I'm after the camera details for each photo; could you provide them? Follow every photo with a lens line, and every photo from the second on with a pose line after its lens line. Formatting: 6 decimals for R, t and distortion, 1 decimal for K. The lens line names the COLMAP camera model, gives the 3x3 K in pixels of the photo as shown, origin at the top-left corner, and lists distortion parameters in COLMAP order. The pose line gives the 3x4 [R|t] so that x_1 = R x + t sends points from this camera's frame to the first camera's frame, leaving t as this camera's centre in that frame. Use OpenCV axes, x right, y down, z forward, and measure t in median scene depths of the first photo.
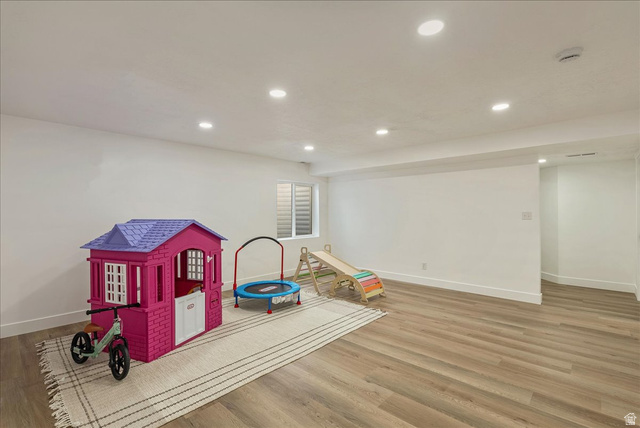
lens RADIAL K [[304.0, 0, 313.7], [0, 304.0, 215.4], [0, 0, 1]] dist [-0.017317, 0.000084]
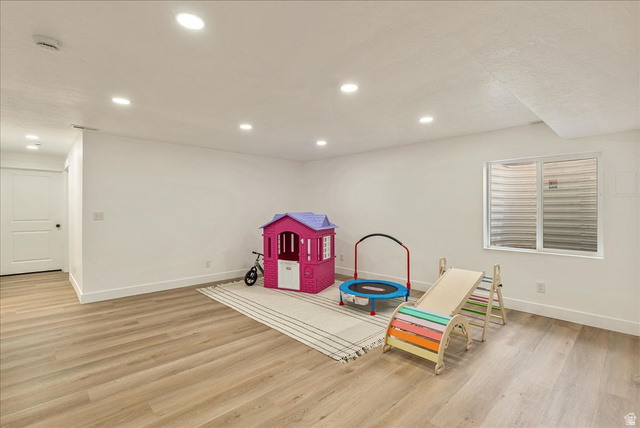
lens RADIAL K [[304.0, 0, 319.2], [0, 304.0, 209.5], [0, 0, 1]] dist [-0.017317, 0.000084]
pose [[-0.065078, 0.007946, -0.997849, 1.045323], [-0.007034, 0.999940, 0.008422, -0.017718], [0.997855, 0.007567, -0.065019, 1.144498]]
